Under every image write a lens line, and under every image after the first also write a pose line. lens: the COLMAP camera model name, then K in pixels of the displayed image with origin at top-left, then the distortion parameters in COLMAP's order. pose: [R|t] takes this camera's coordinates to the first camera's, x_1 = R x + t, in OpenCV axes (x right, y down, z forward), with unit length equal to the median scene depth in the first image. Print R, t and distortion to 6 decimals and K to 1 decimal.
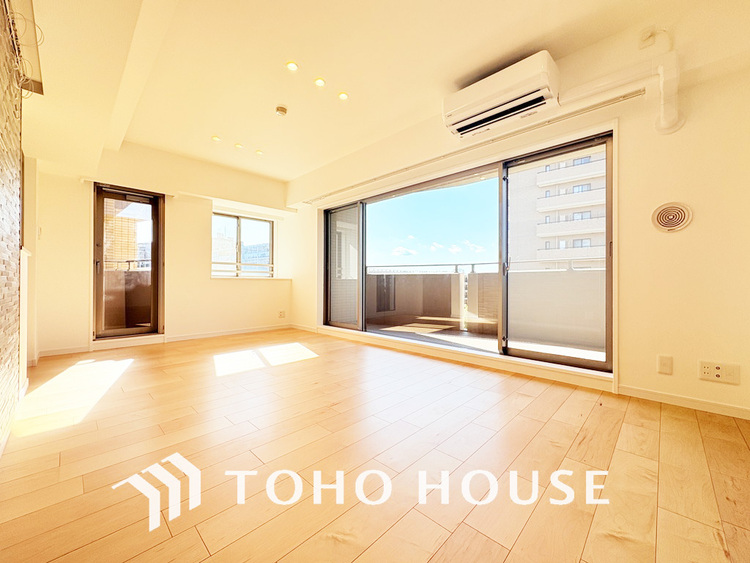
lens RADIAL K [[300.2, 0, 376.1], [0, 300.2, 281.8], [0, 0, 1]] dist [0.000783, 0.000394]
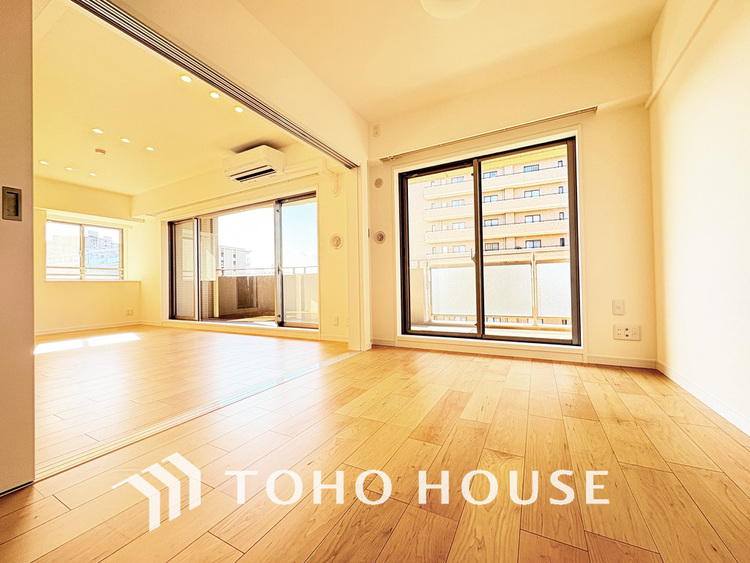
lens RADIAL K [[300.2, 0, 376.1], [0, 300.2, 281.8], [0, 0, 1]] dist [0.000783, 0.000394]
pose [[0.962949, -0.019029, 0.269013, 0.285846], [0.021781, 0.999736, -0.007248, 0.022475], [-0.268804, 0.012839, 0.963109, -0.348539]]
